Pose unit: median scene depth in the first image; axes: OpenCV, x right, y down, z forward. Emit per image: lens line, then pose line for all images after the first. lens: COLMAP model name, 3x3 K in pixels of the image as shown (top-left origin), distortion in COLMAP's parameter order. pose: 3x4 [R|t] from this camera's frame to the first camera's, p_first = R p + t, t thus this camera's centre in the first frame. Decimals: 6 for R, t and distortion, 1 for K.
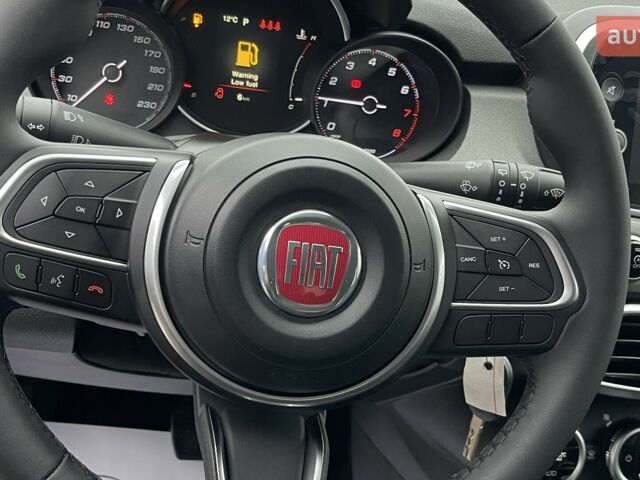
lens RADIAL K [[904.2, 0, 315.3], [0, 904.2, 240.2], [0, 0, 1]] dist [0.062235, 0.000000]
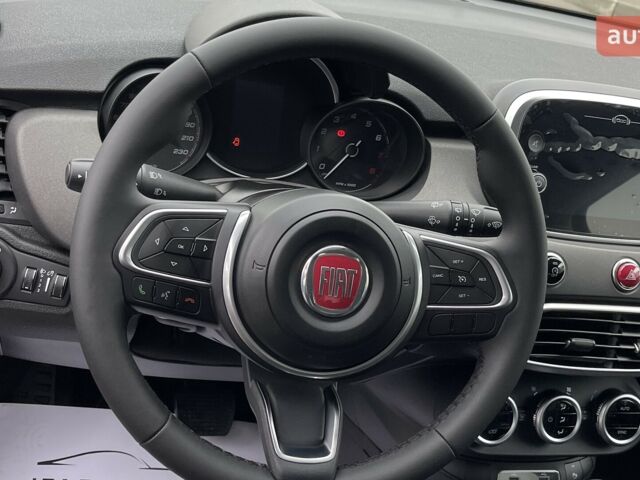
lens RADIAL K [[904.2, 0, 323.7], [0, 904.2, 239.2], [0, 0, 1]] dist [0.062235, 0.000000]
pose [[0.996671, -0.007613, 0.081168, -0.128613], [0.007047, 0.999949, 0.007254, -0.048190], [-0.081219, -0.006657, 0.996674, -0.422255]]
